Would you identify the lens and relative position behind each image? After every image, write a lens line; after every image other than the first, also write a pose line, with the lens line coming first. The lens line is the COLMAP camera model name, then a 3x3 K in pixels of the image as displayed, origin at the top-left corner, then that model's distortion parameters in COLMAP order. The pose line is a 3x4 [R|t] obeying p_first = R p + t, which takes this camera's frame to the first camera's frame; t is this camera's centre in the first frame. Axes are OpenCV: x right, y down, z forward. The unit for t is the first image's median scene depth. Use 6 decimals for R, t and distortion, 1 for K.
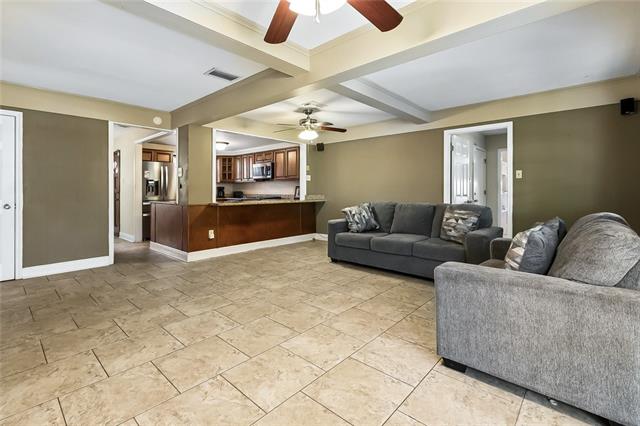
lens RADIAL K [[296.0, 0, 320.2], [0, 296.0, 189.6], [0, 0, 1]] dist [0.001082, 0.000119]
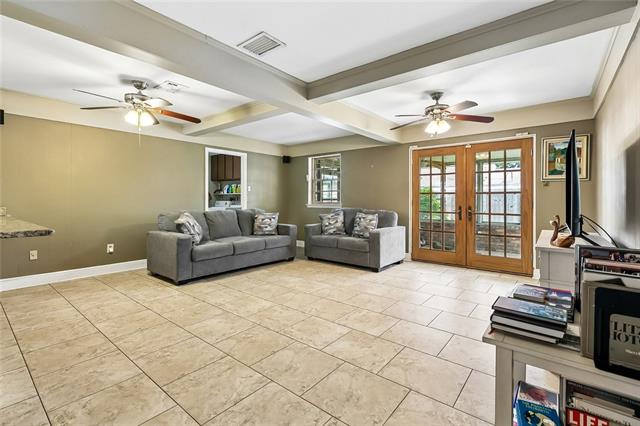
lens RADIAL K [[293.7, 0, 319.7], [0, 293.7, 198.9], [0, 0, 1]] dist [0.002149, 0.000441]
pose [[-0.045753, 0.004124, 0.998944, -1.146581], [0.004018, 0.999984, -0.003944, 0.009792], [-0.998945, 0.003833, -0.045769, 0.948009]]
